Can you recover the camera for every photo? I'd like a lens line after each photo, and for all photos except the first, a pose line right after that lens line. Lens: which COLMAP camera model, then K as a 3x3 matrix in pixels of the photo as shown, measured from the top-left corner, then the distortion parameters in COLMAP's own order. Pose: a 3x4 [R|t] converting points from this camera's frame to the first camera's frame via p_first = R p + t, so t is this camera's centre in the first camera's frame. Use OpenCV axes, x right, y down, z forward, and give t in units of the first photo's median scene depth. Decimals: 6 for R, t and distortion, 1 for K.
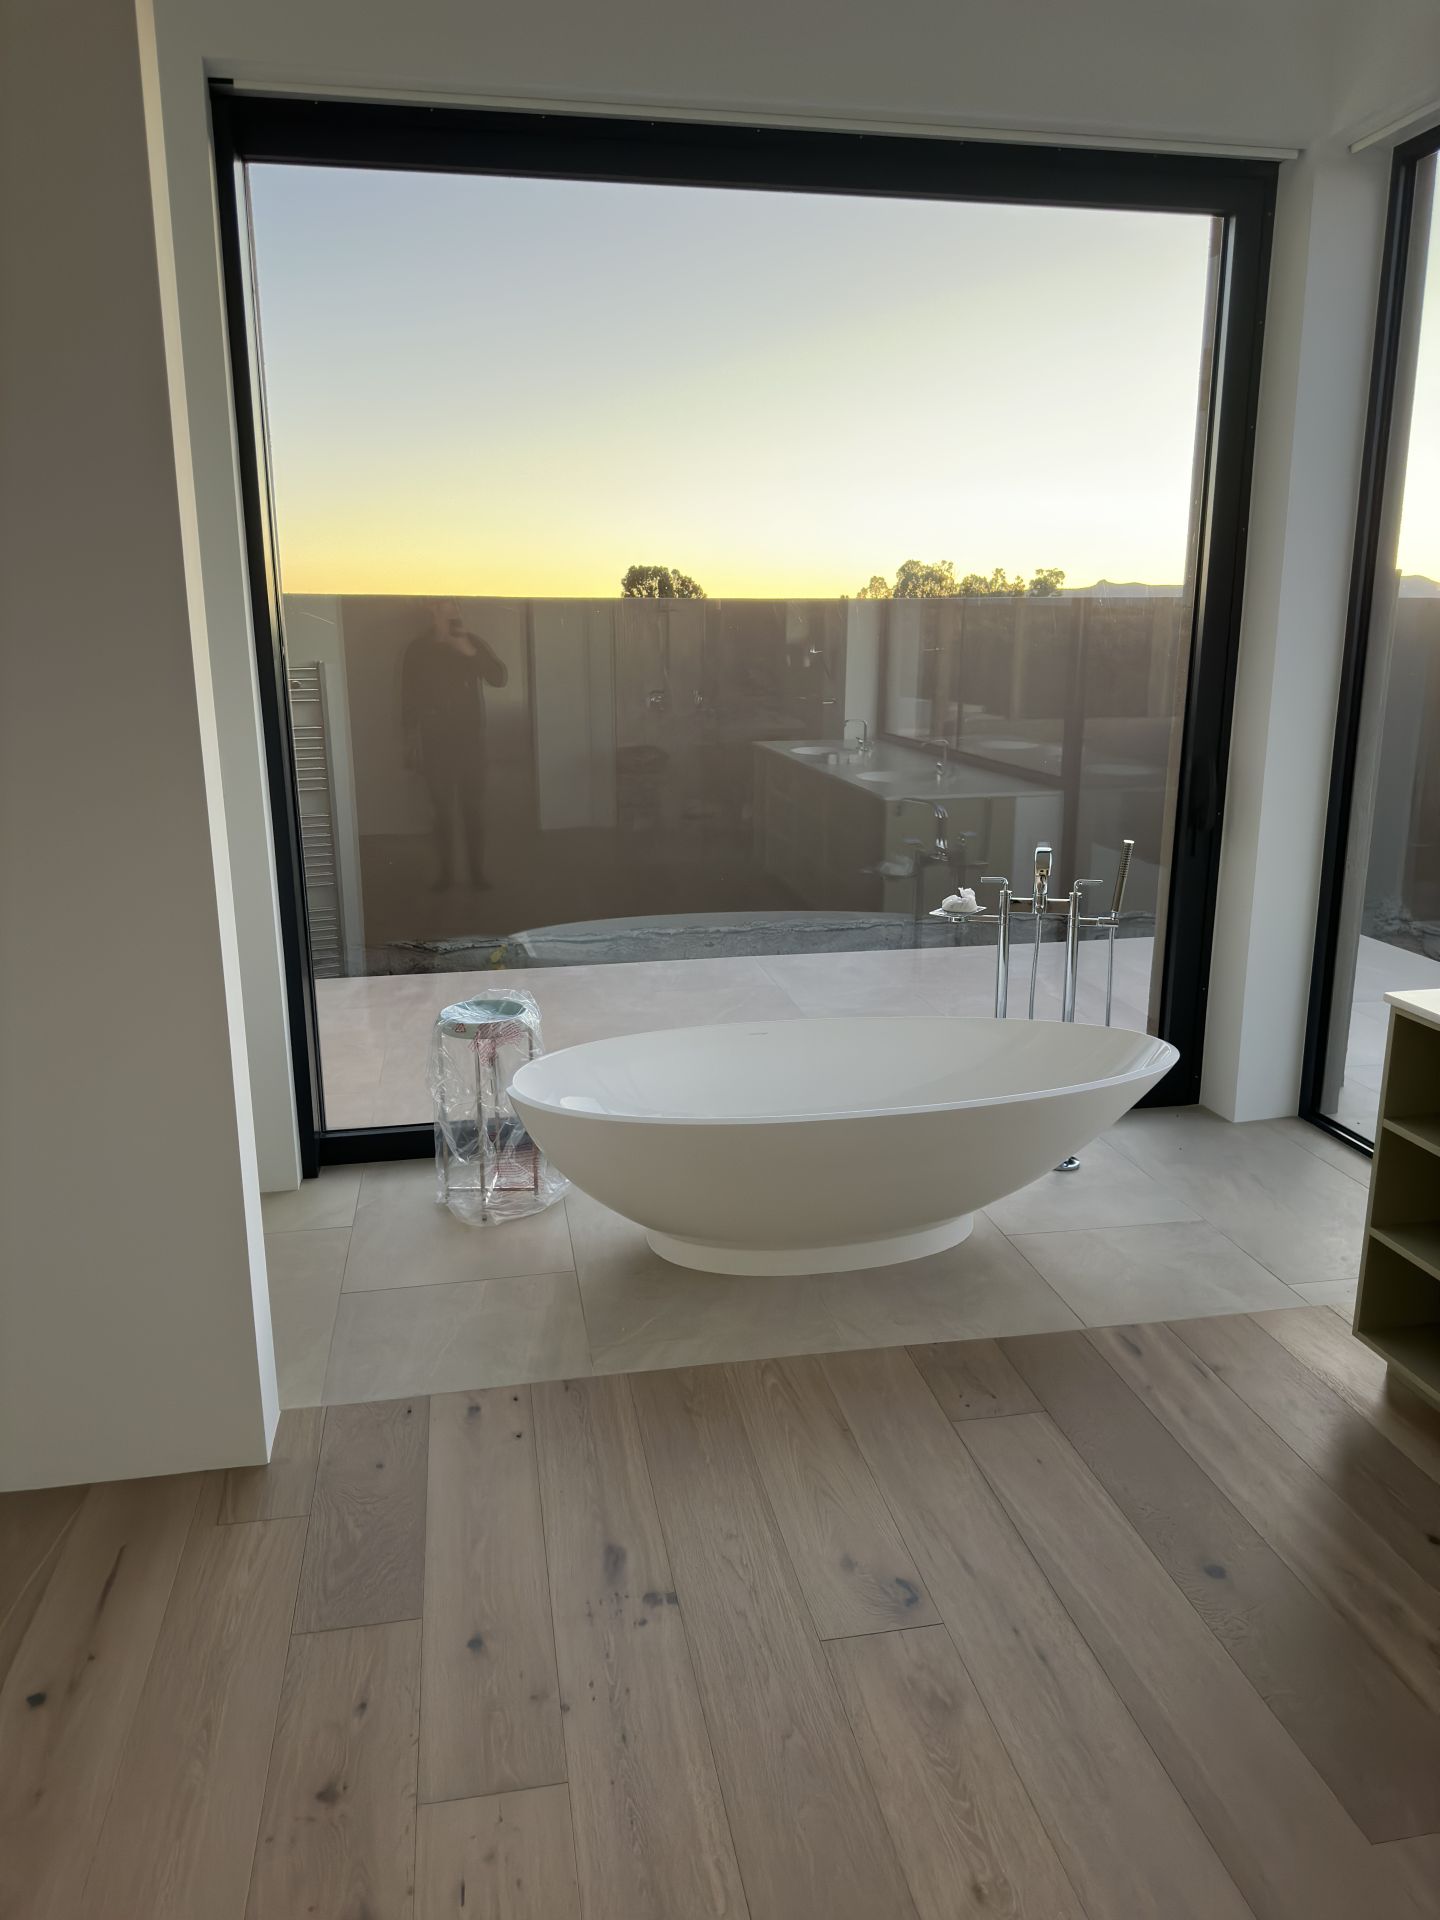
lens RADIAL K [[1346.2, 0, 717.2], [0, 1346.2, 954.3], [0, 0, 1]] dist [0.039005, -0.048649]
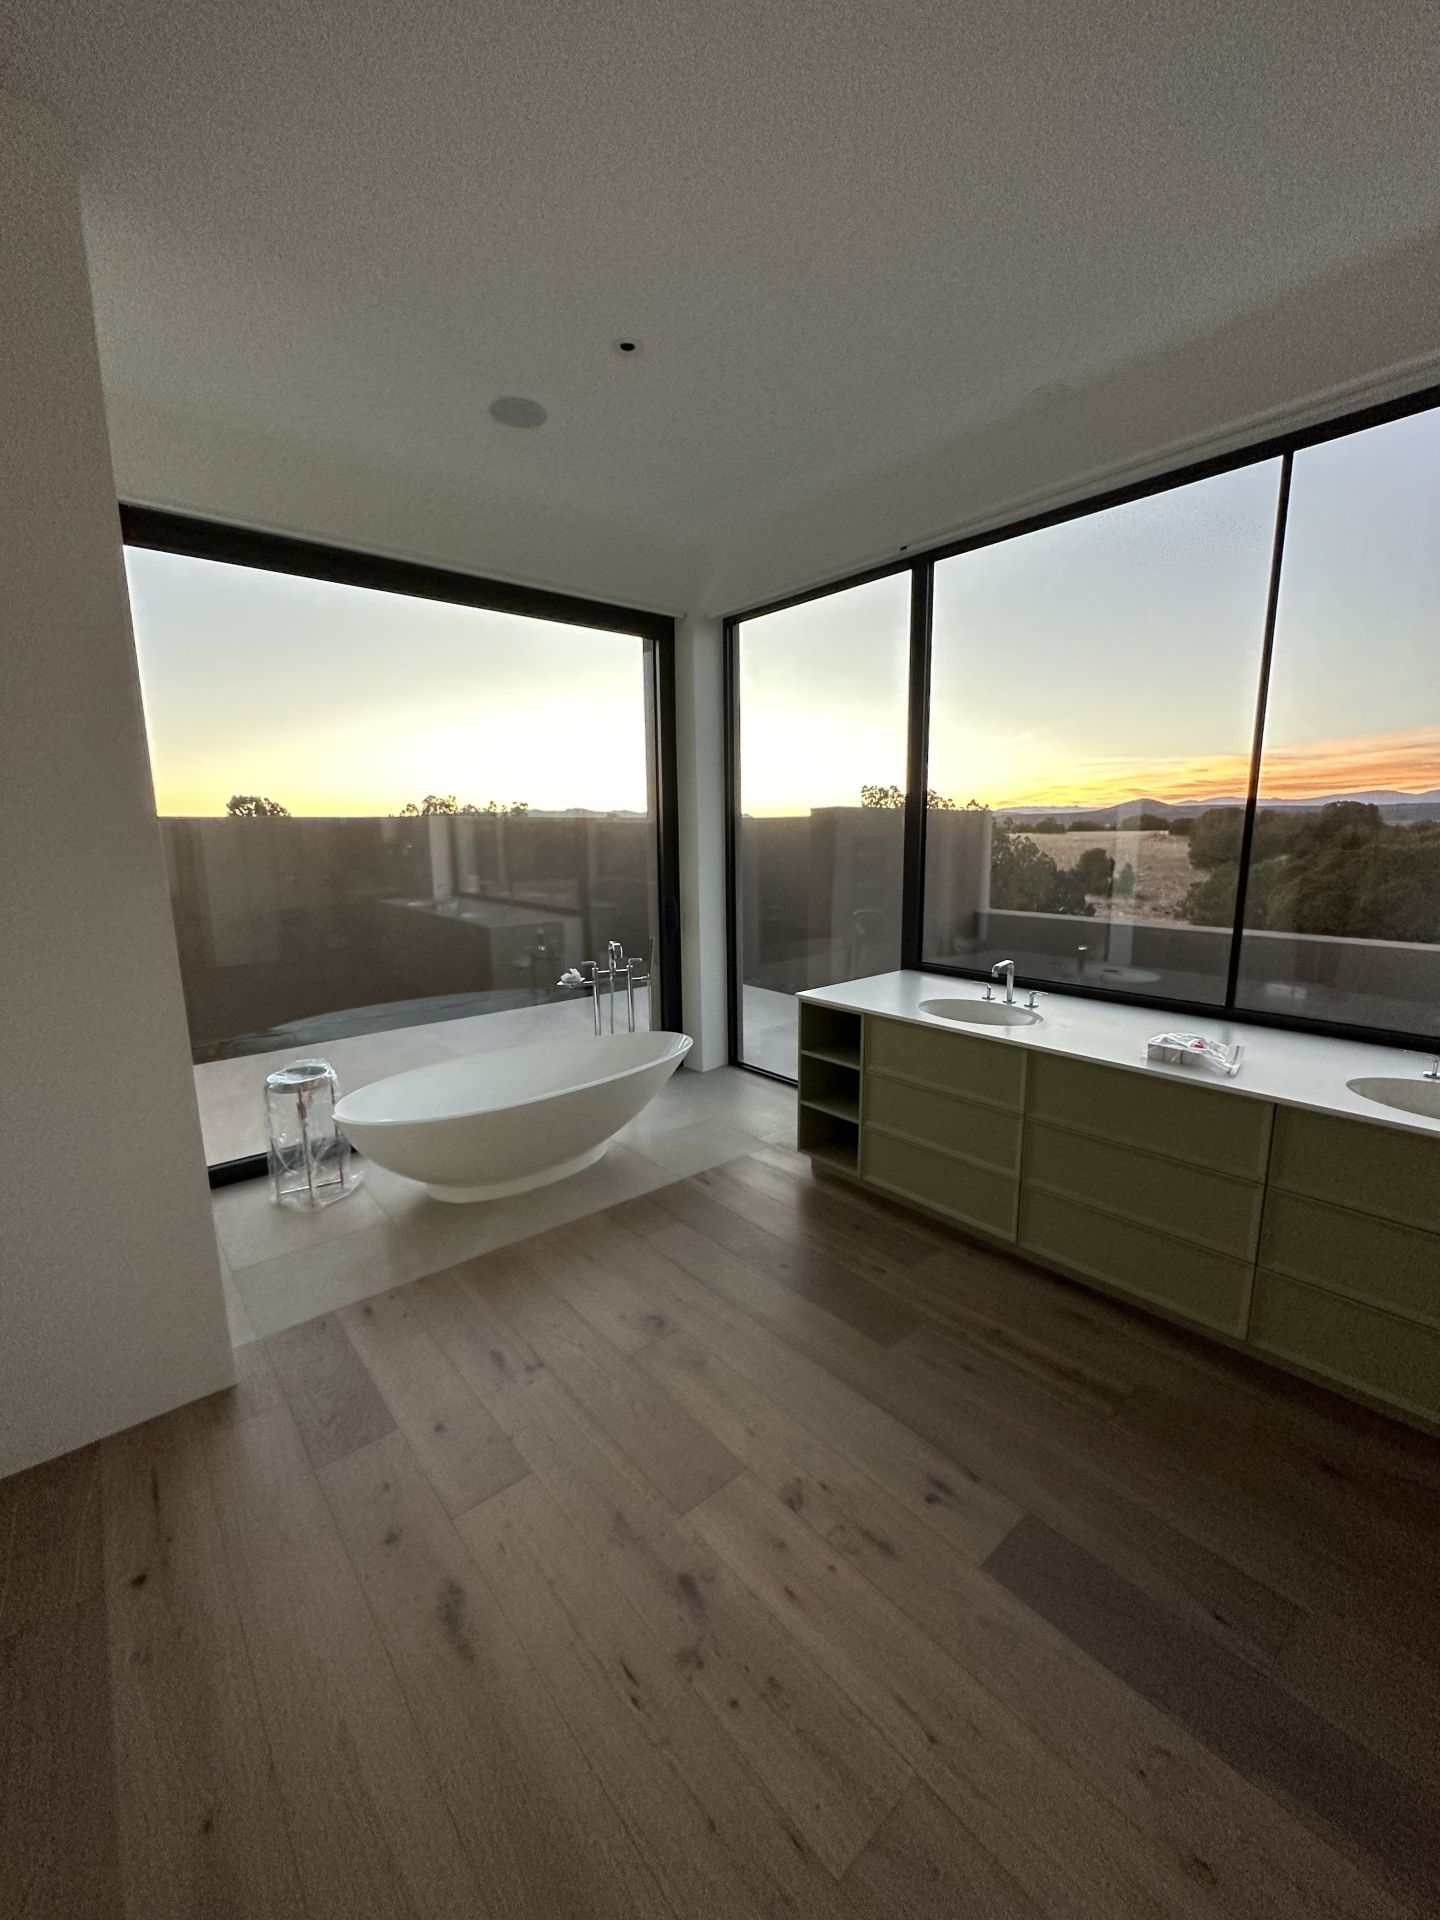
lens RADIAL K [[762.2, 0, 724.9], [0, 762.2, 961.4], [0, 0, 1]] dist [-0.006857, 0.001186]
pose [[0.863587, -0.091255, 0.495873, -0.166911], [0.125499, 0.991436, -0.036109, 0.005584], [-0.488332, 0.093415, 0.867644, -0.029692]]
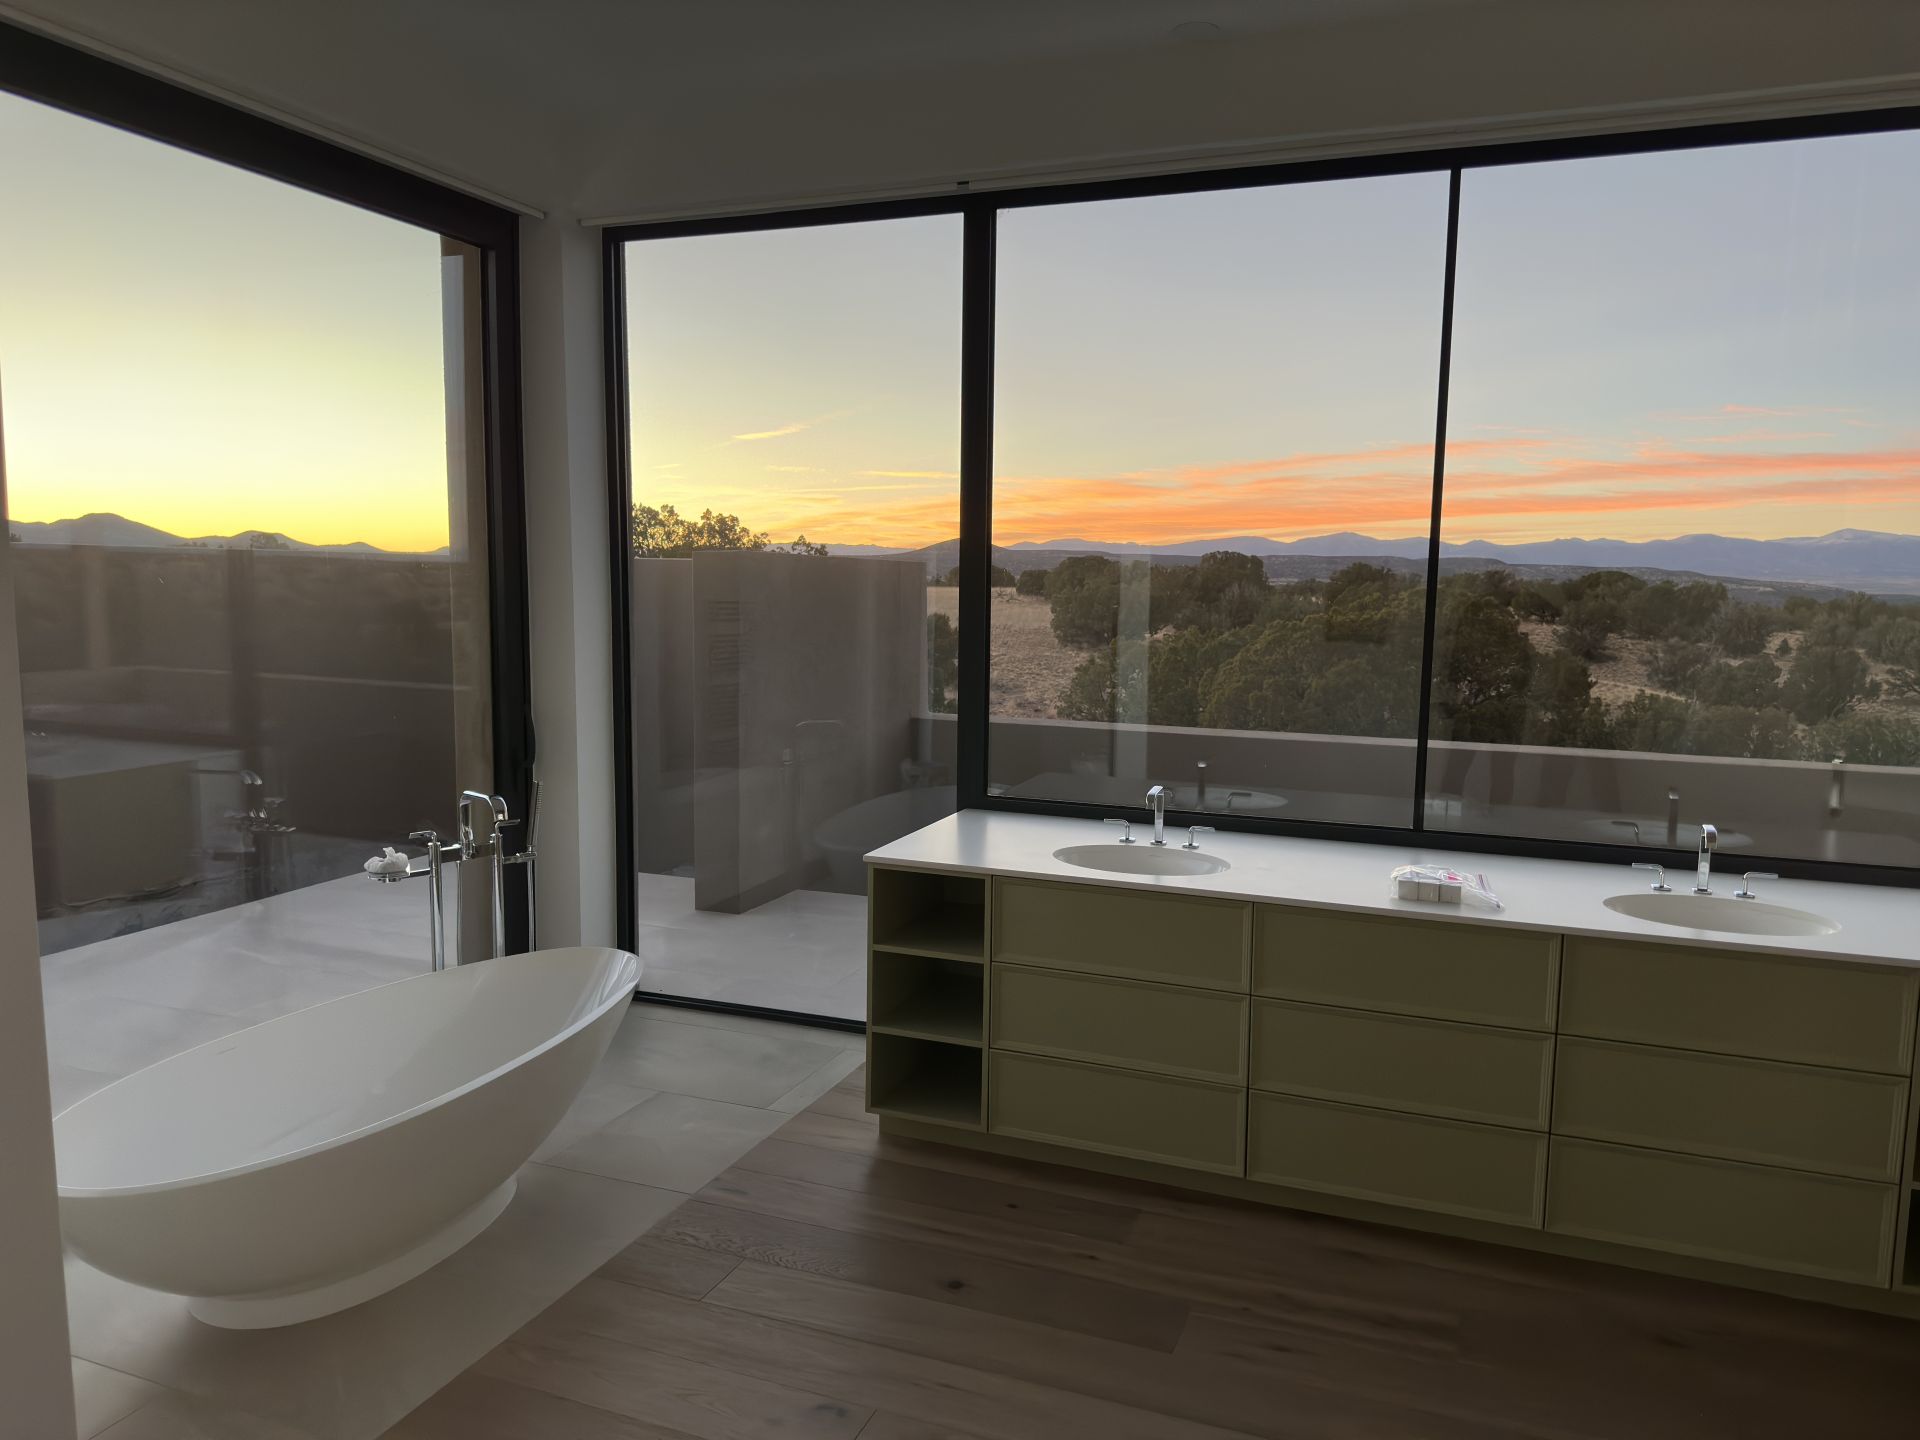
lens RADIAL K [[1346.2, 0, 962.1], [0, 1346.2, 723.2], [0, 0, 1]] dist [0.039005, -0.048649]
pose [[0.518277, -0.081213, 0.851348, -0.462611], [0.185191, 0.982519, -0.019014, -0.043969], [-0.834921, 0.167517, 0.524257, 0.115954]]
